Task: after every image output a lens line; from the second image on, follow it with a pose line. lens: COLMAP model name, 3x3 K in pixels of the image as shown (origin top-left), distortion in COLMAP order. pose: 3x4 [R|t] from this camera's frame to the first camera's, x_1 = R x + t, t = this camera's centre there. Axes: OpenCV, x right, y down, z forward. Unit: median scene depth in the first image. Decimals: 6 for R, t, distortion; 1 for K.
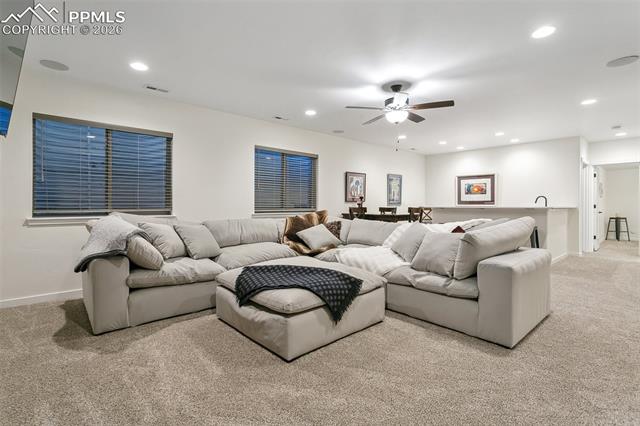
lens RADIAL K [[305.0, 0, 318.4], [0, 305.0, 209.3], [0, 0, 1]] dist [0.004576, -0.000032]
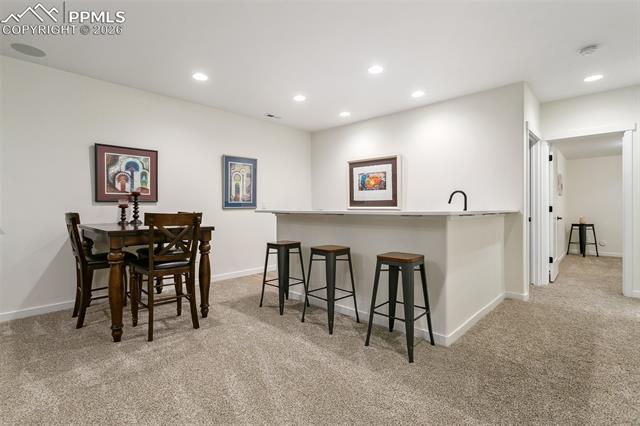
lens RADIAL K [[305.0, 0, 318.0], [0, 305.0, 210.8], [0, 0, 1]] dist [0.004576, -0.000032]
pose [[0.997235, -0.004373, 0.074189, 0.371737], [0.004427, 0.999990, -0.000567, -0.006997], [-0.074186, 0.000894, 0.997244, 0.401143]]
